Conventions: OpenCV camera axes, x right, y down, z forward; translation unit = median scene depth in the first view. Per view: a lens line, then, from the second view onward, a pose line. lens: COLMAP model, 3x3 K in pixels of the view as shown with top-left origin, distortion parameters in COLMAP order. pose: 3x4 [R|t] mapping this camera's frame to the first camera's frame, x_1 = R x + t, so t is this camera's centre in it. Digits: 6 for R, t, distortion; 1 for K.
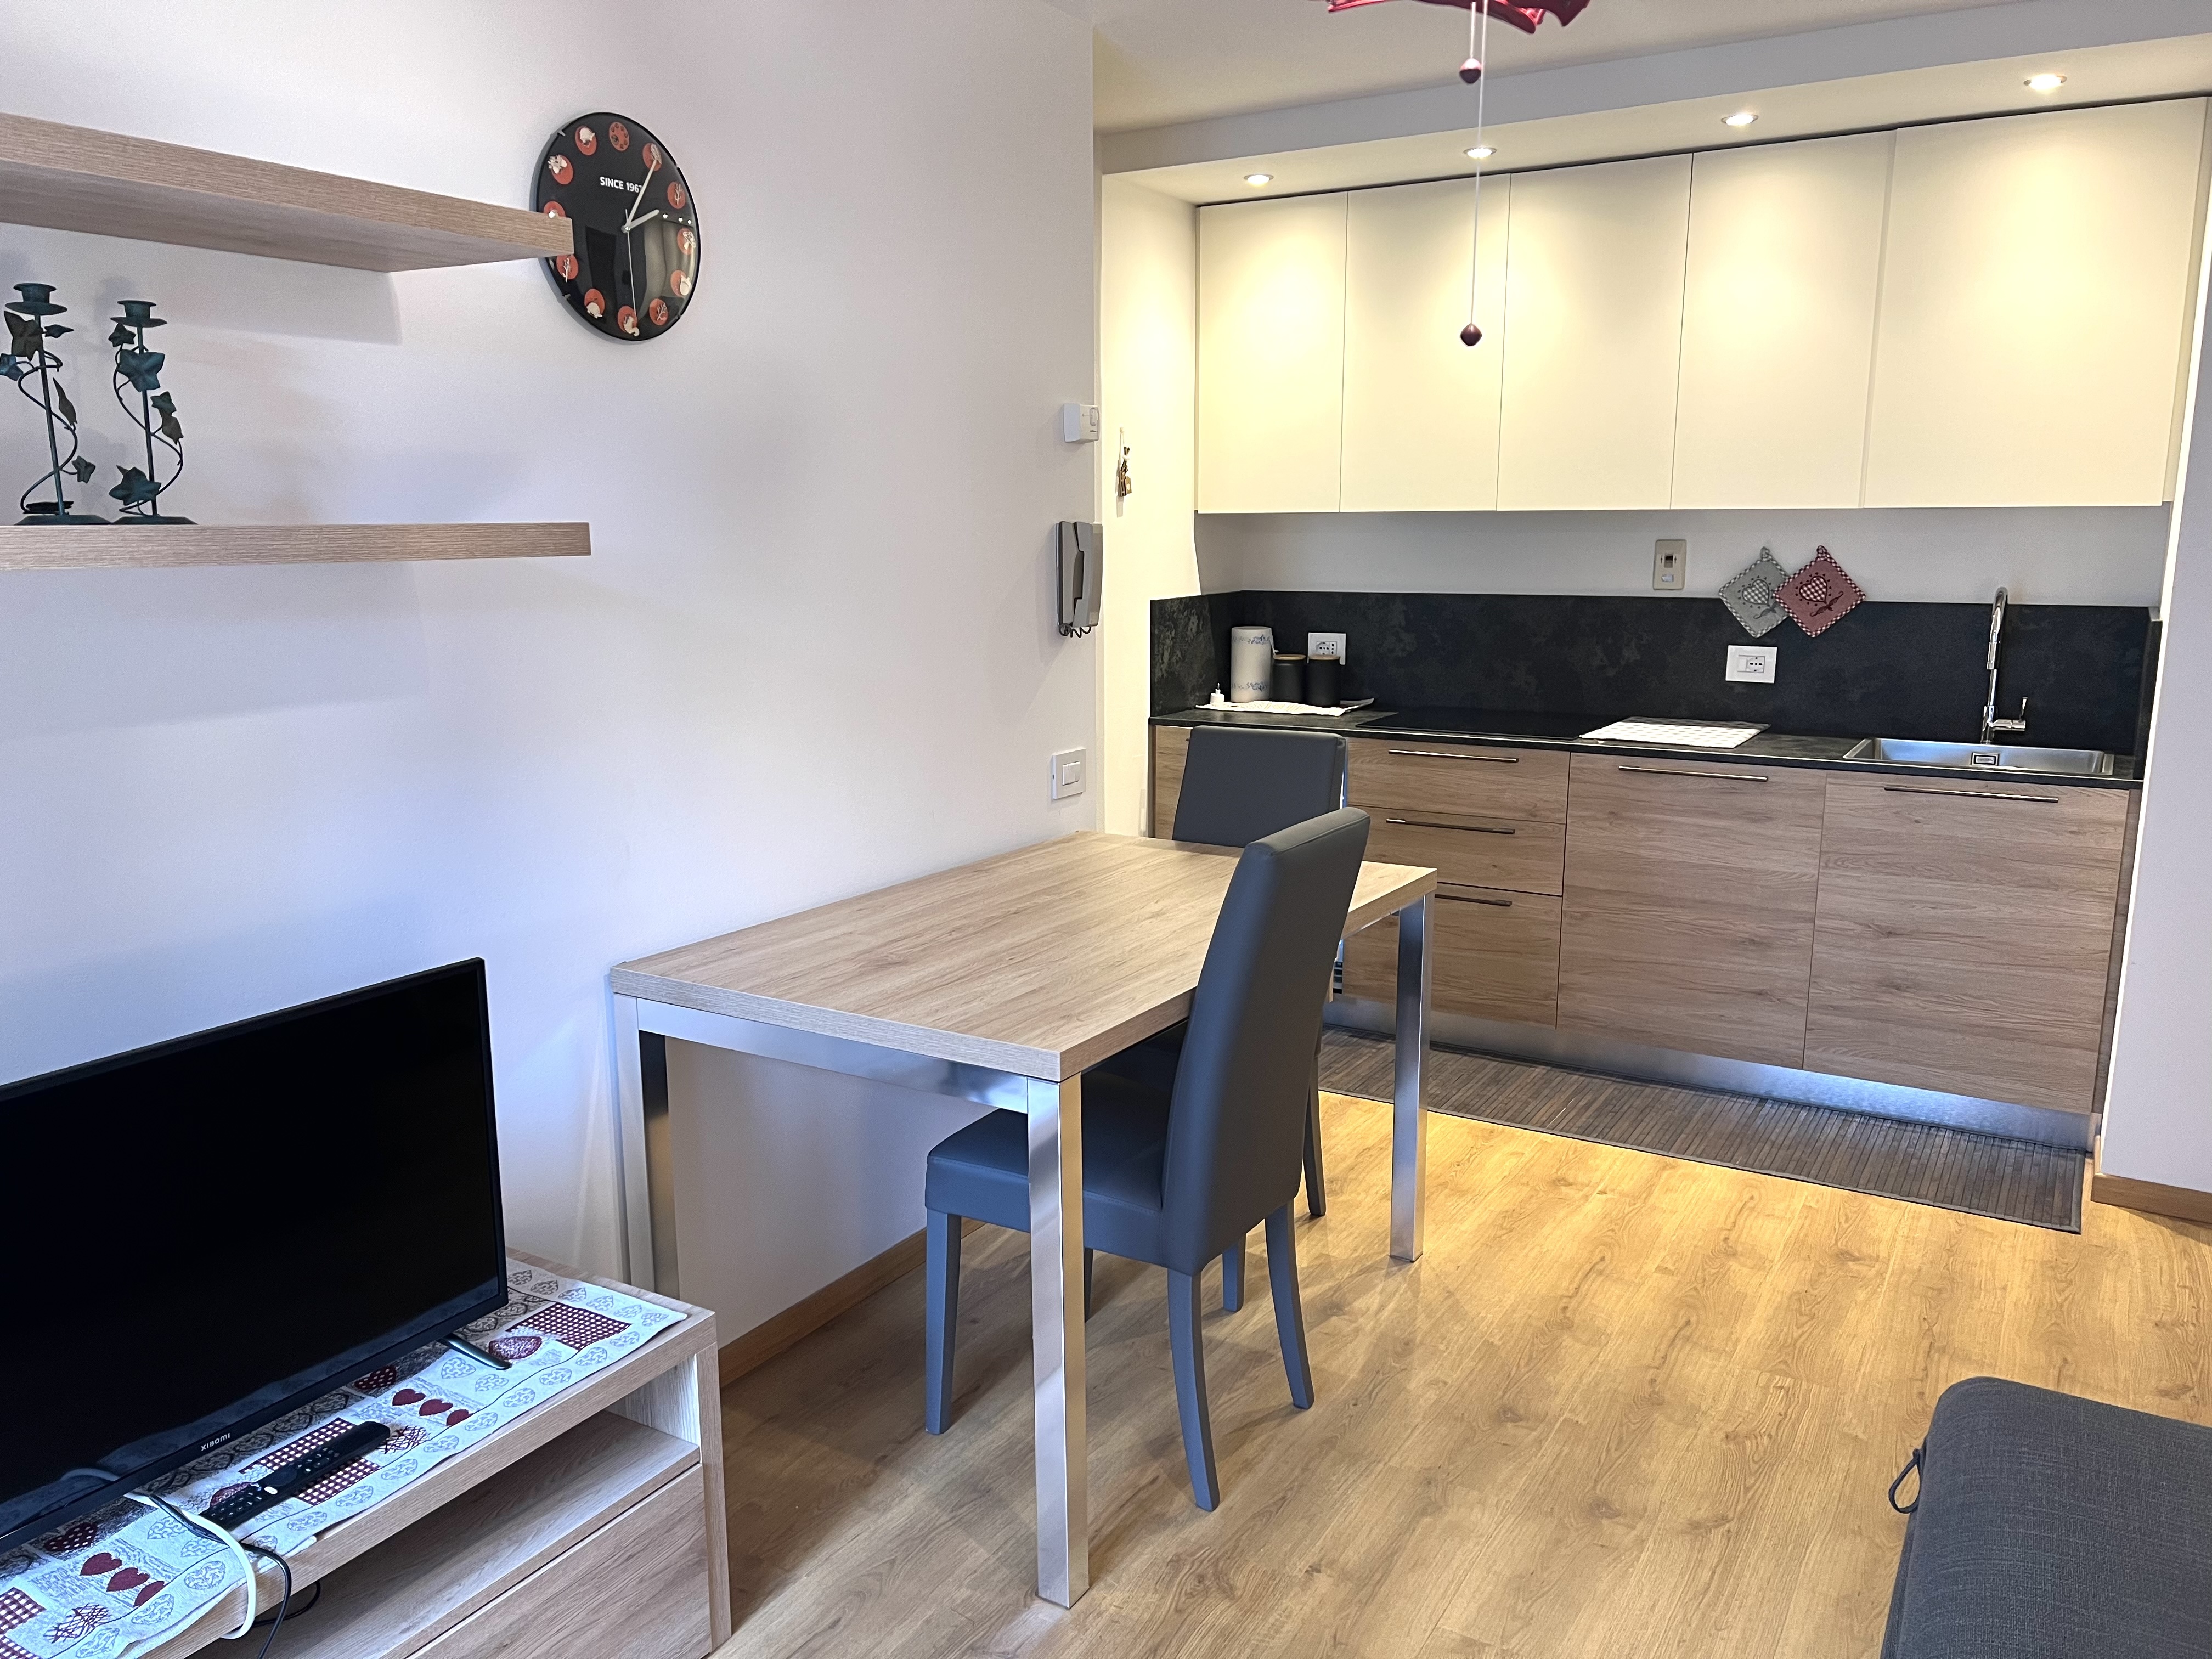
lens RADIAL K [[1651.7, 0, 1087.6], [0, 1651.7, 845.5], [0, 0, 1]] dist [0.054877, -0.063995]
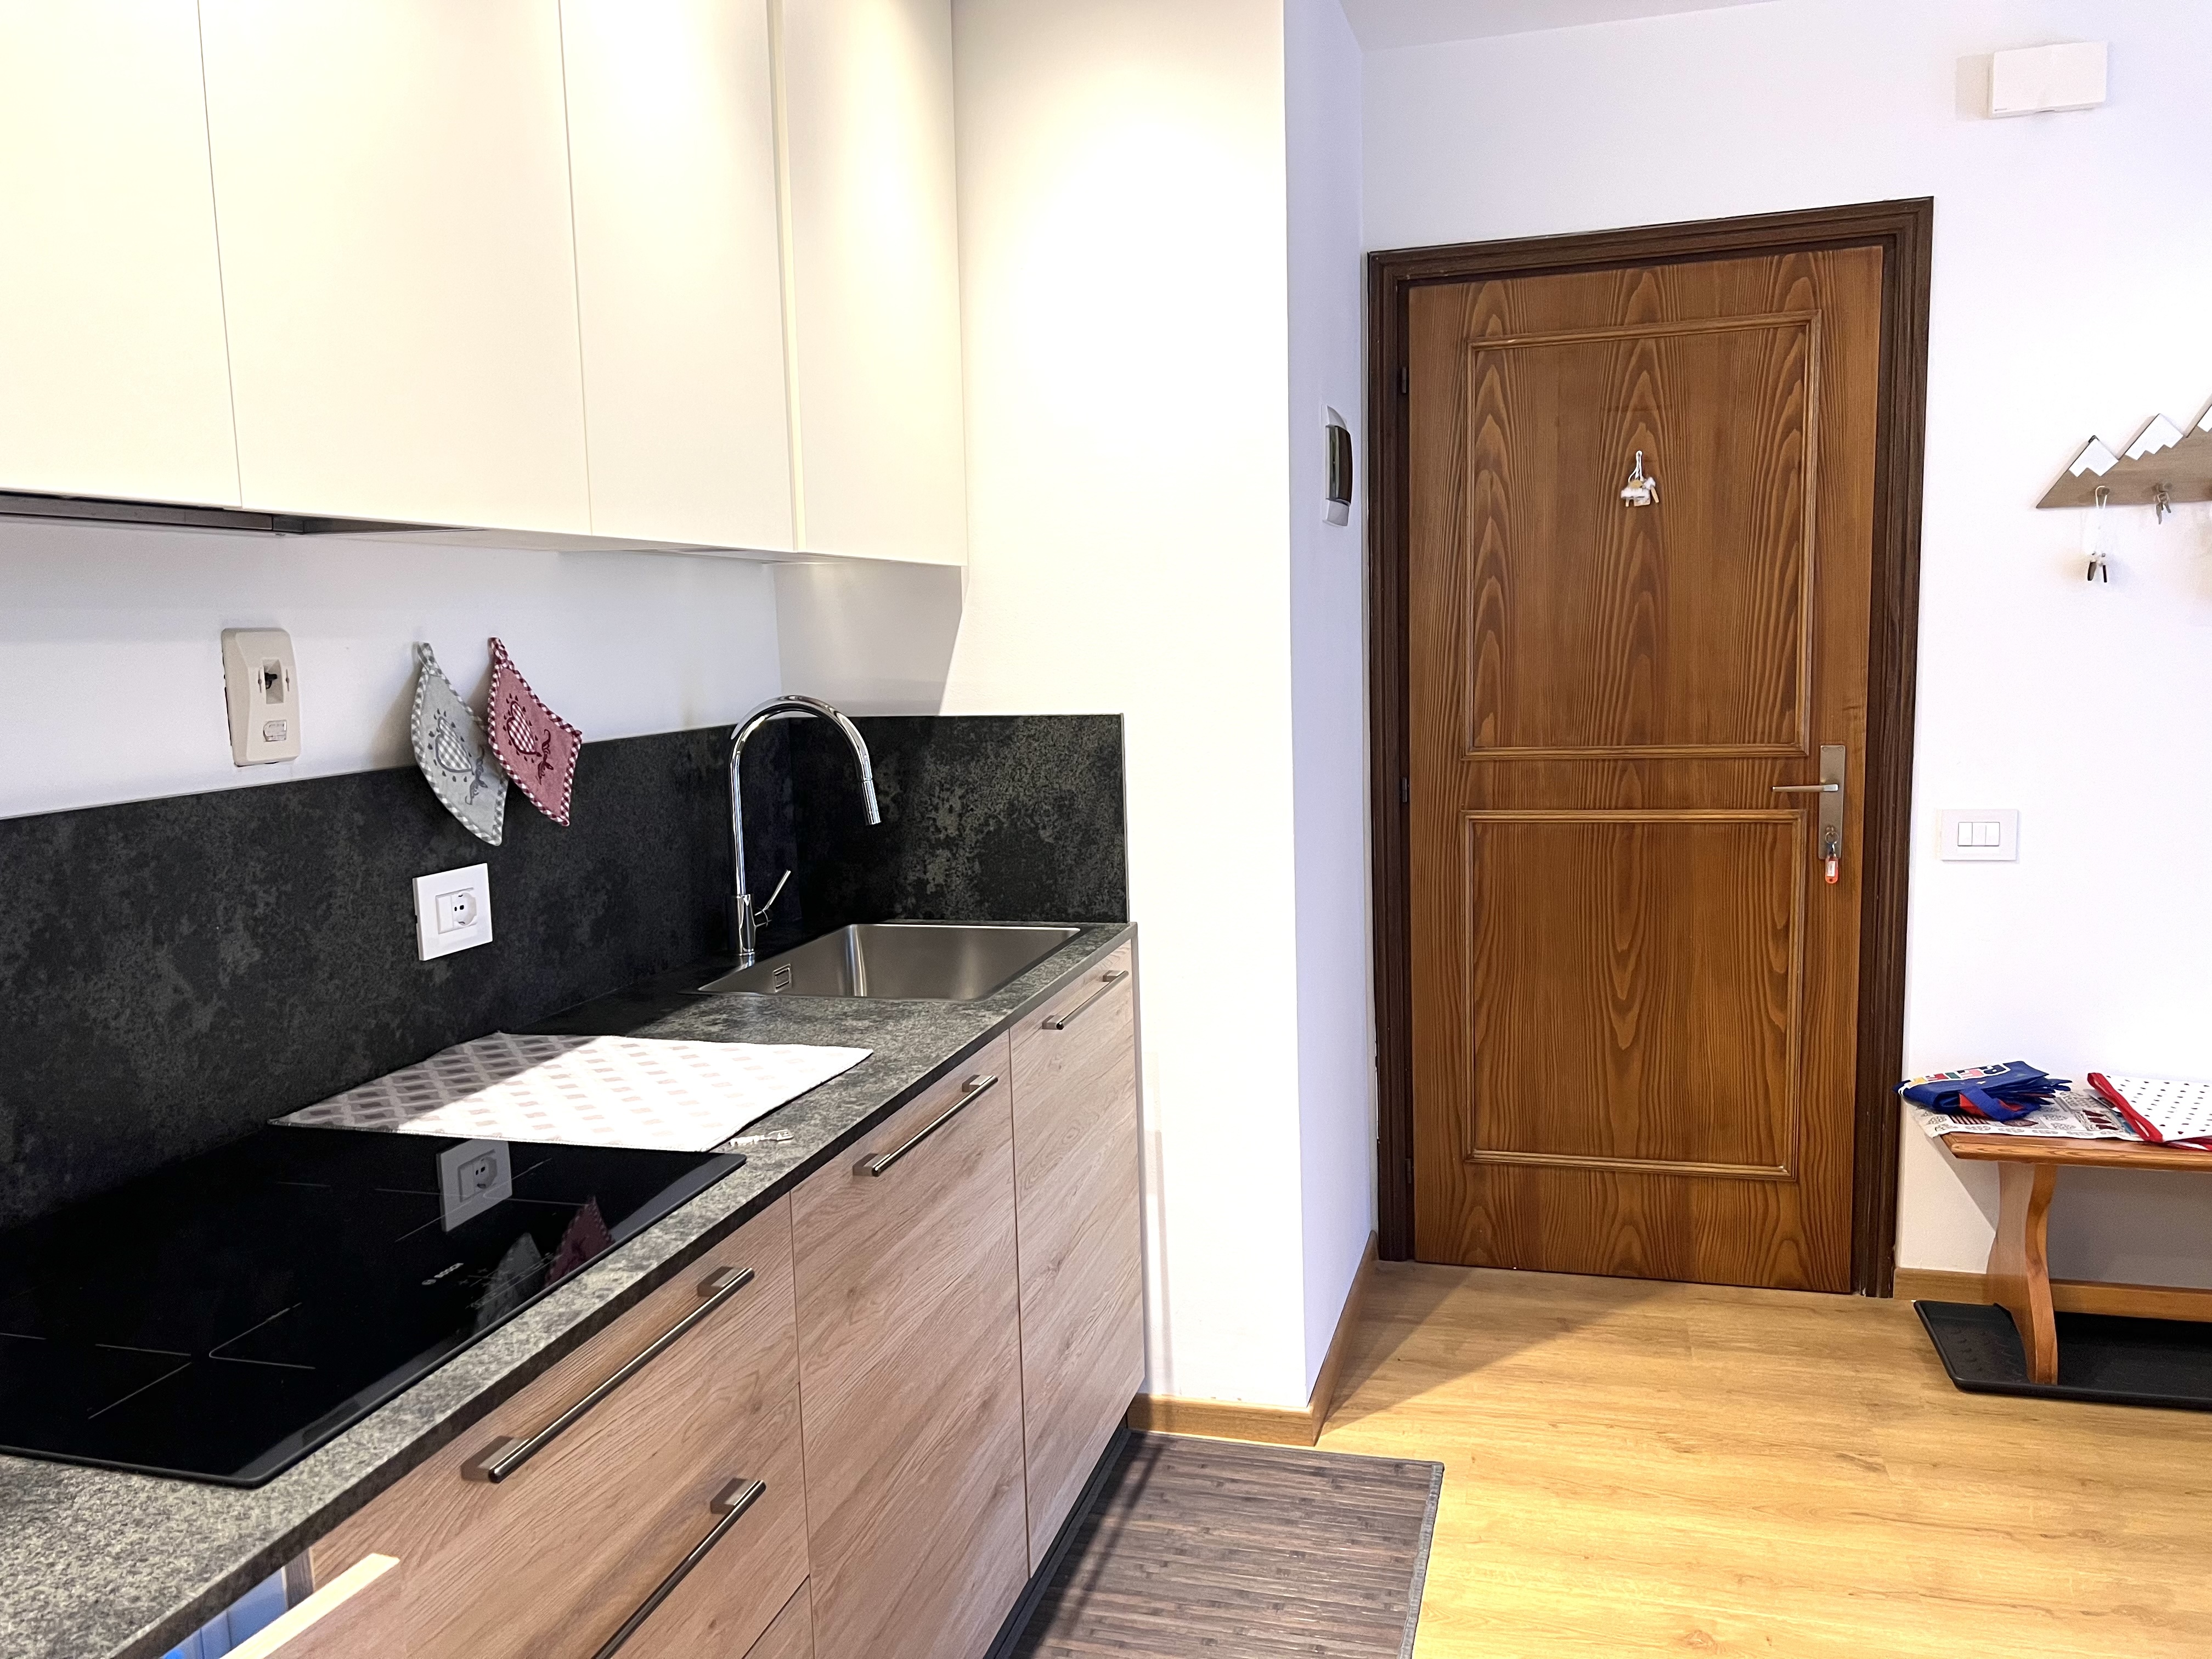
lens RADIAL K [[1651.7, 0, 1102.6], [0, 1651.7, 852.5], [0, 0, 1]] dist [0.054877, -0.063995]
pose [[-0.270749, -0.118417, 0.955339, -0.080656], [0.218372, 0.958979, 0.180756, -0.228534], [-0.937554, 0.257559, -0.233784, 1.302519]]
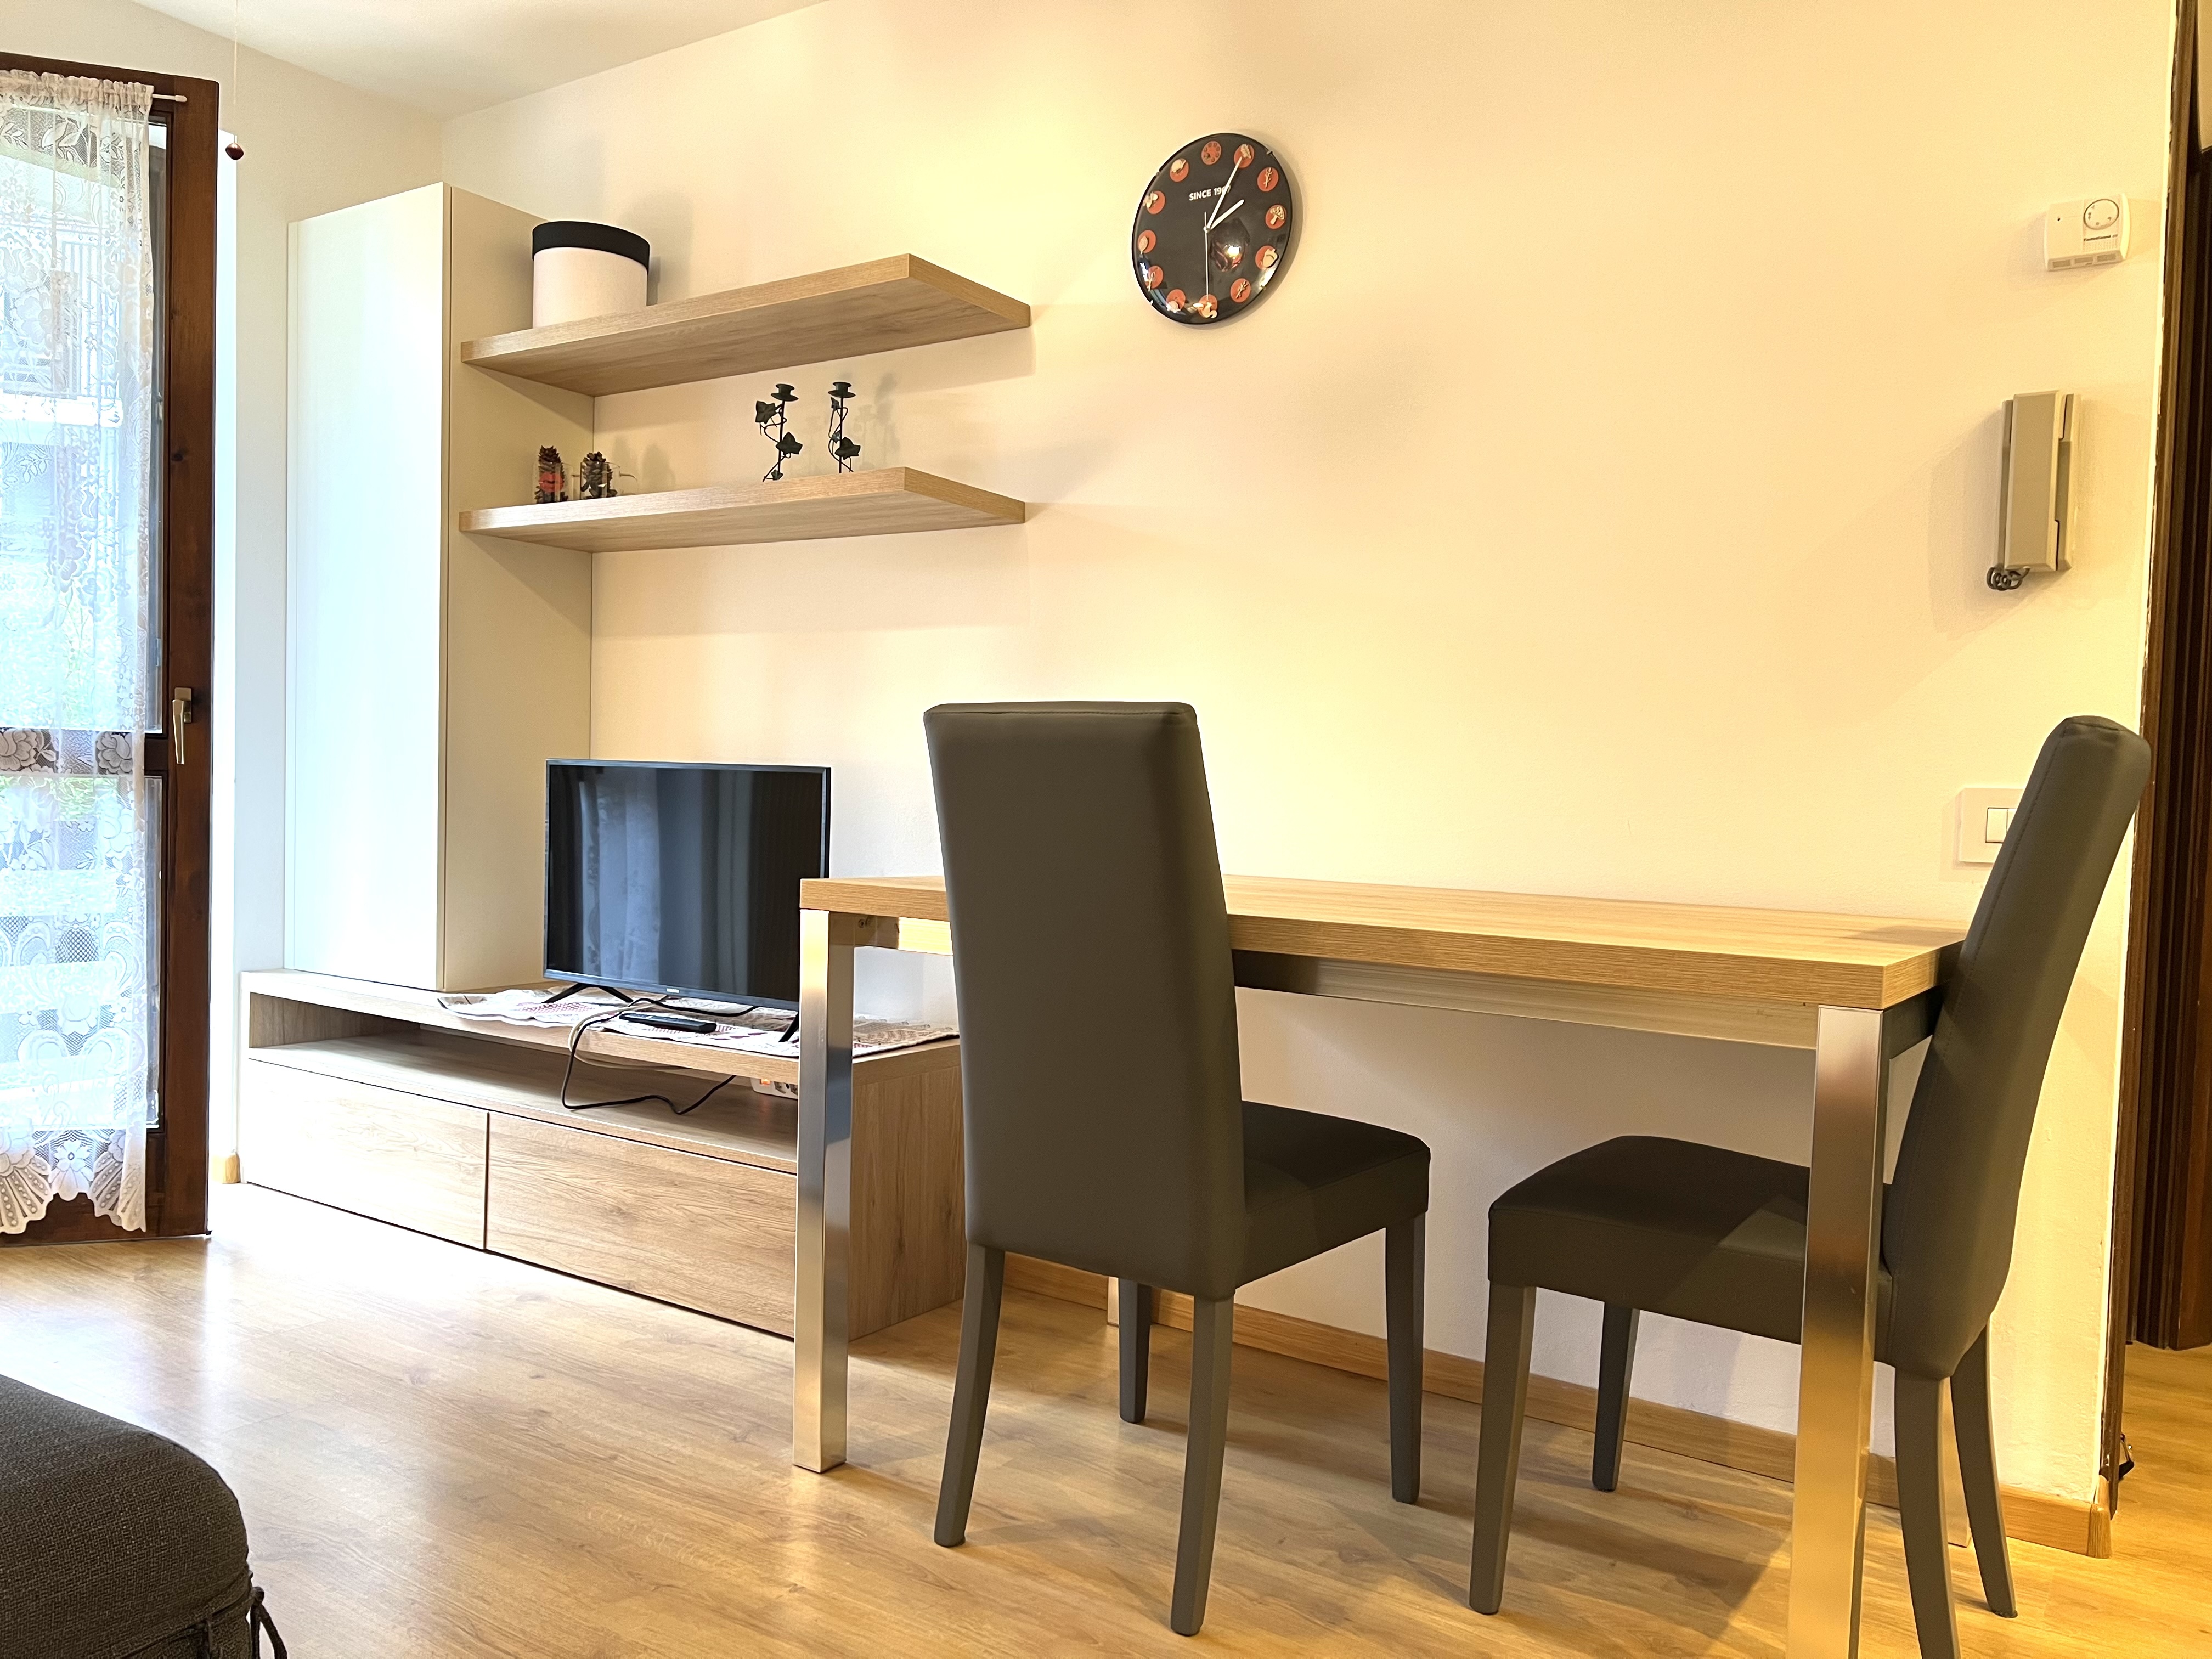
lens RADIAL K [[1651.7, 0, 1097.1], [0, 1651.7, 860.9], [0, 0, 1]] dist [0.054877, -0.063995]
pose [[-0.048234, 0.043329, -0.997896, 0.652589], [-0.219921, 0.974081, 0.052925, 0.009756], [0.974324, 0.222011, -0.037455, 0.773698]]
